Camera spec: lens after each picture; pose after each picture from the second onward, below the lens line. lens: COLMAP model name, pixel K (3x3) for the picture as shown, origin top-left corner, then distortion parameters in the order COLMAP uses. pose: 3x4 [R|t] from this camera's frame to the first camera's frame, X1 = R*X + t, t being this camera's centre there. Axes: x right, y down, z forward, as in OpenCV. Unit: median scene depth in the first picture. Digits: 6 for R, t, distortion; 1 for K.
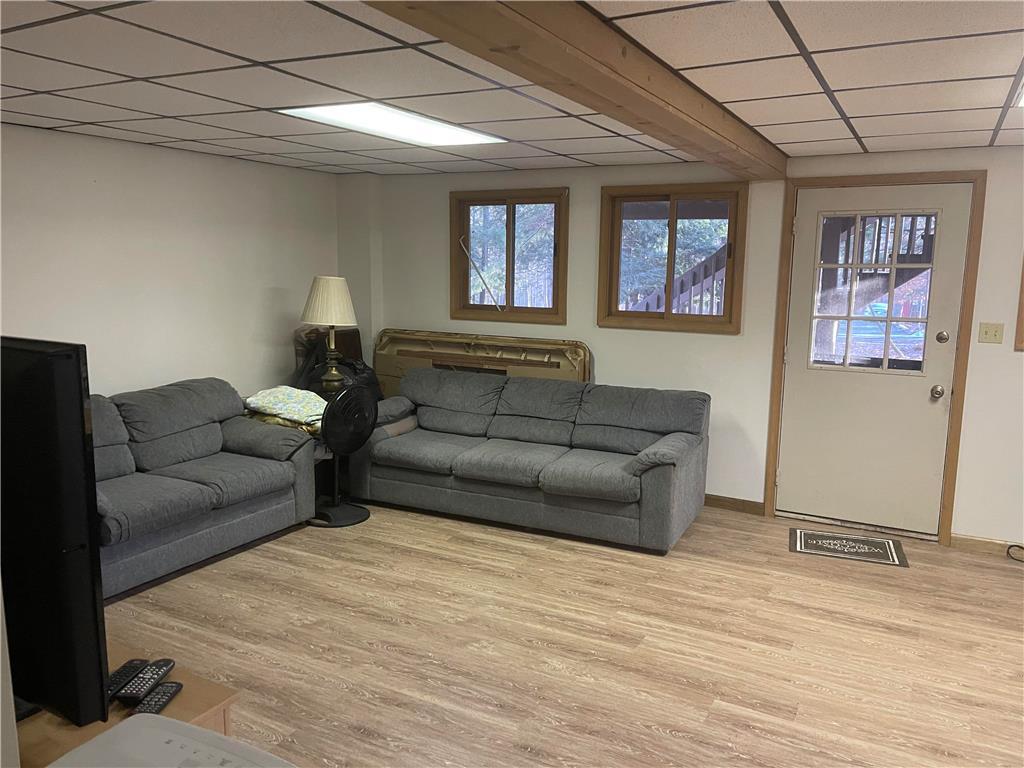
lens RADIAL K [[786.7, 0, 512.0], [0, 786.7, 384.0], [0, 0, 1]] dist [0.069228, -0.083836]
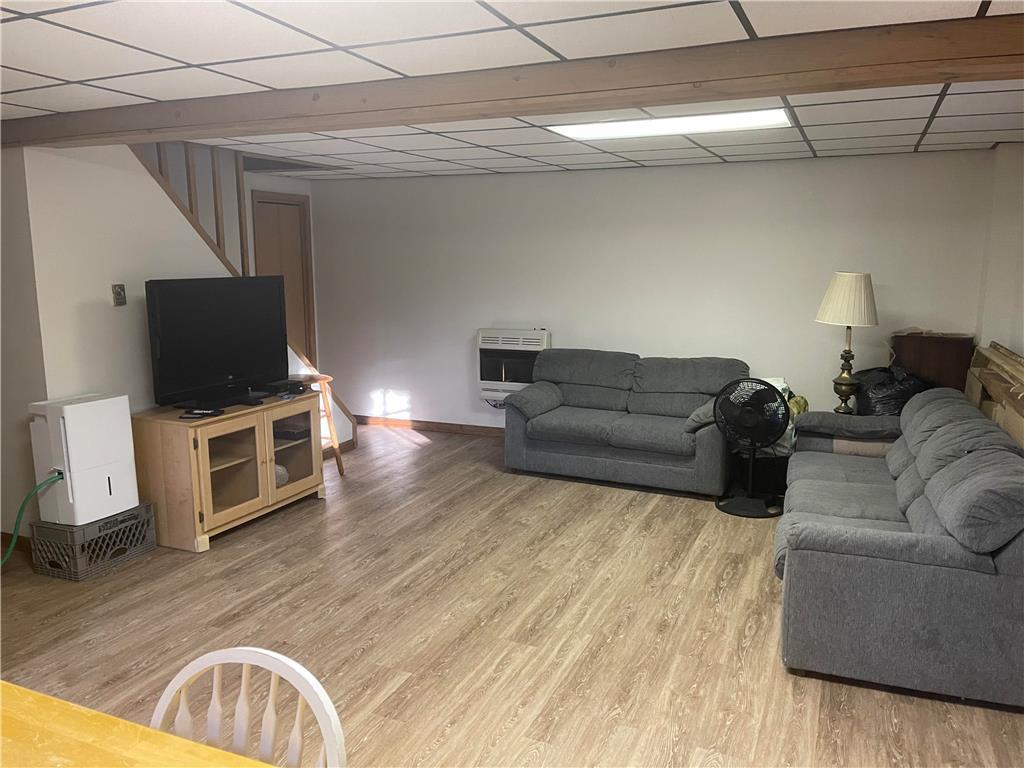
lens RADIAL K [[786.7, 0, 512.0], [0, 786.7, 384.0], [0, 0, 1]] dist [0.069228, -0.083836]
pose [[0.066951, 0.143974, -0.987314, 0.908629], [-0.156176, 0.978849, 0.132149, -0.089537], [0.985458, 0.145347, 0.088020, 0.738483]]
